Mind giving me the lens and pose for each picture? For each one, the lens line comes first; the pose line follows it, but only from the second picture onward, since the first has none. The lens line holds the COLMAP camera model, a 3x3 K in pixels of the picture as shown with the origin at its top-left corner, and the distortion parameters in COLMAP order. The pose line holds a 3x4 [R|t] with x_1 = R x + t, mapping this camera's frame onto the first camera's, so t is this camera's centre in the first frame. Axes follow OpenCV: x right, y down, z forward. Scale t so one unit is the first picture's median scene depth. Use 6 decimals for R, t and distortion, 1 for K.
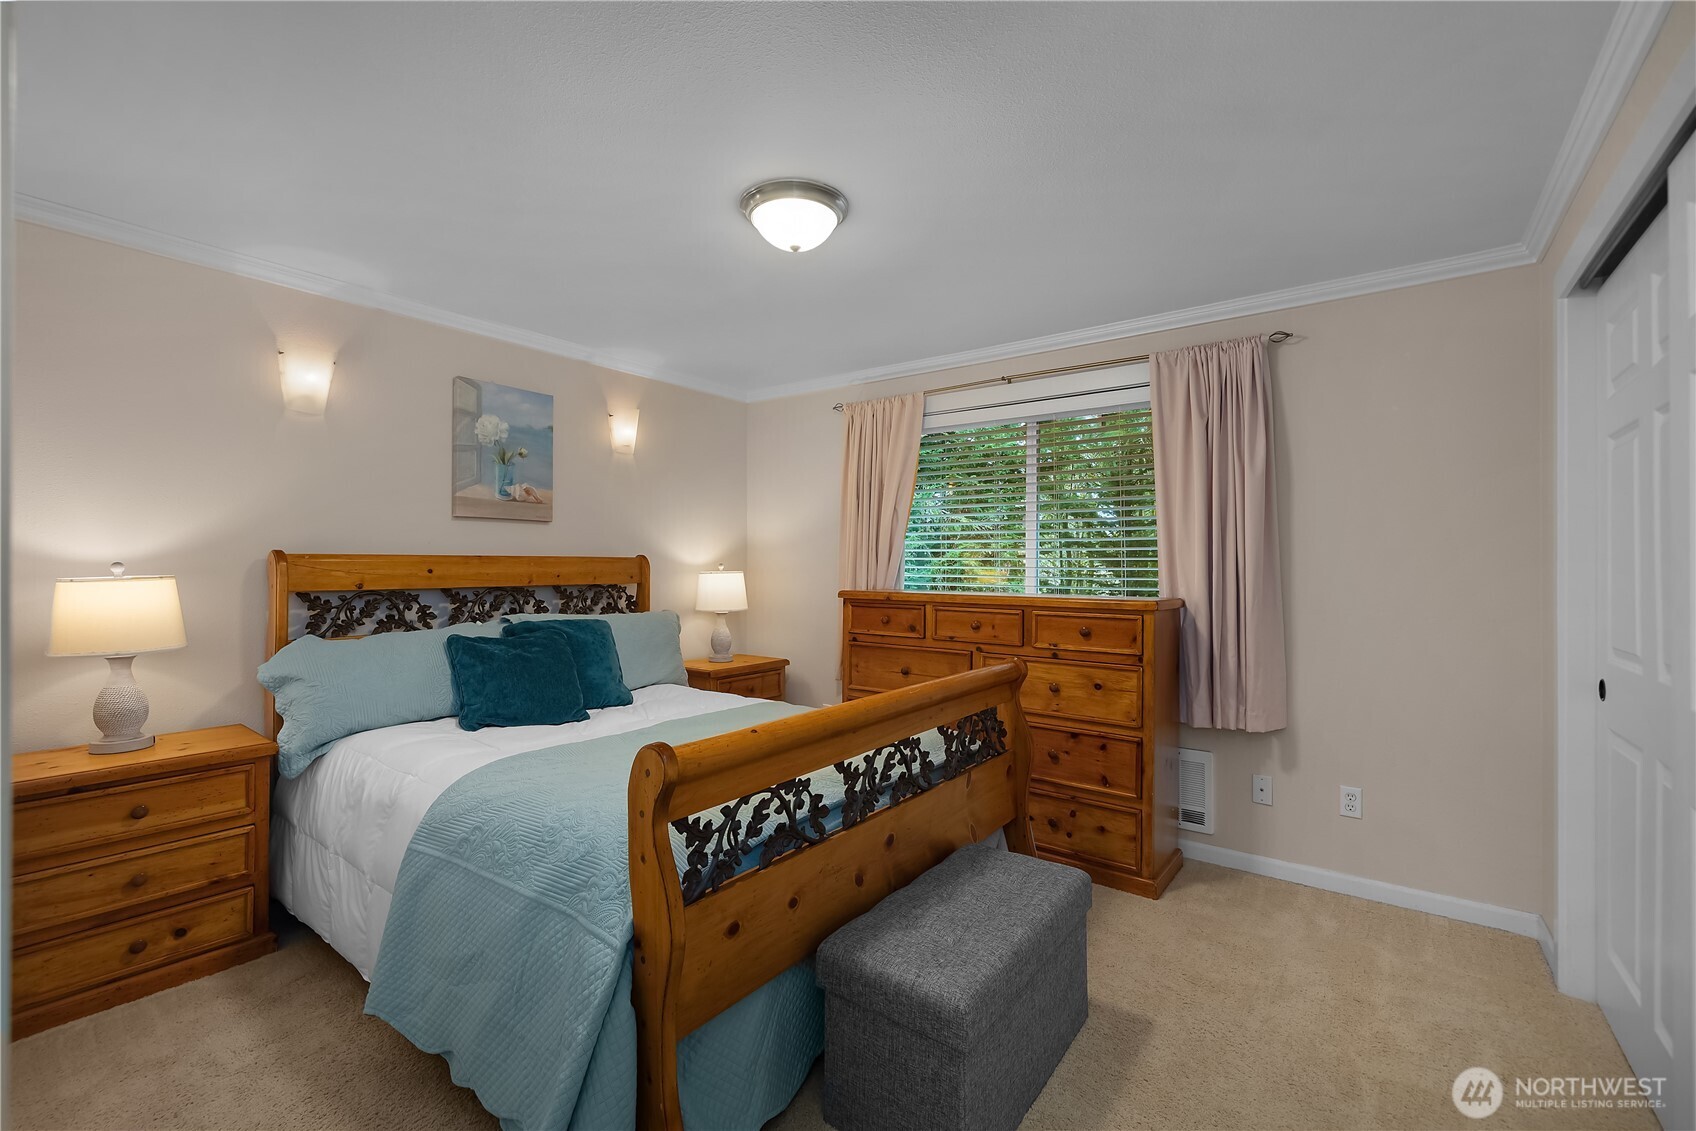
lens RADIAL K [[723.6, 0, 847.3], [0, 723.6, 566.7], [0, 0, 1]] dist [0.002816, 0.000119]
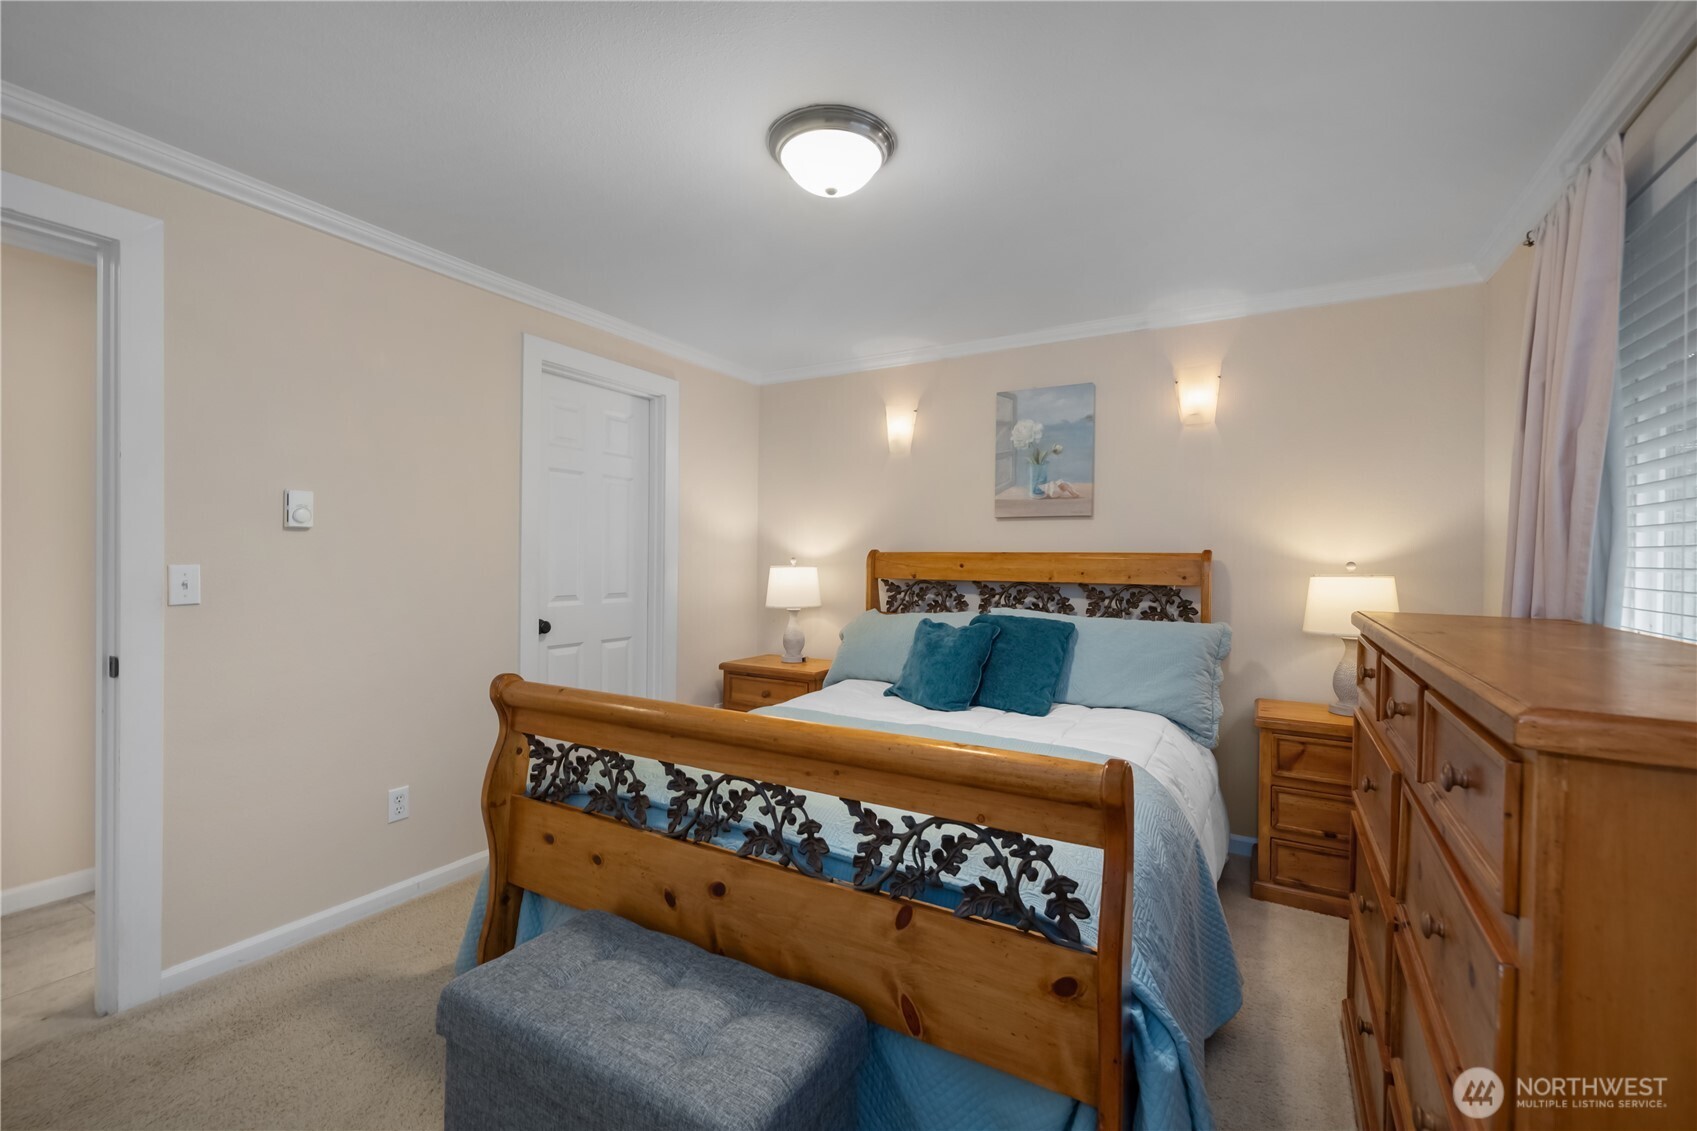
lens RADIAL K [[724.0, 0, 843.9], [0, 724.0, 567.7], [0, 0, 1]] dist [0.002816, 0.000119]
pose [[0.116351, 0.015455, -0.993088, 0.534402], [-0.009769, 0.999848, 0.014415, -0.005376], [0.993160, 0.008024, 0.116484, 0.612917]]
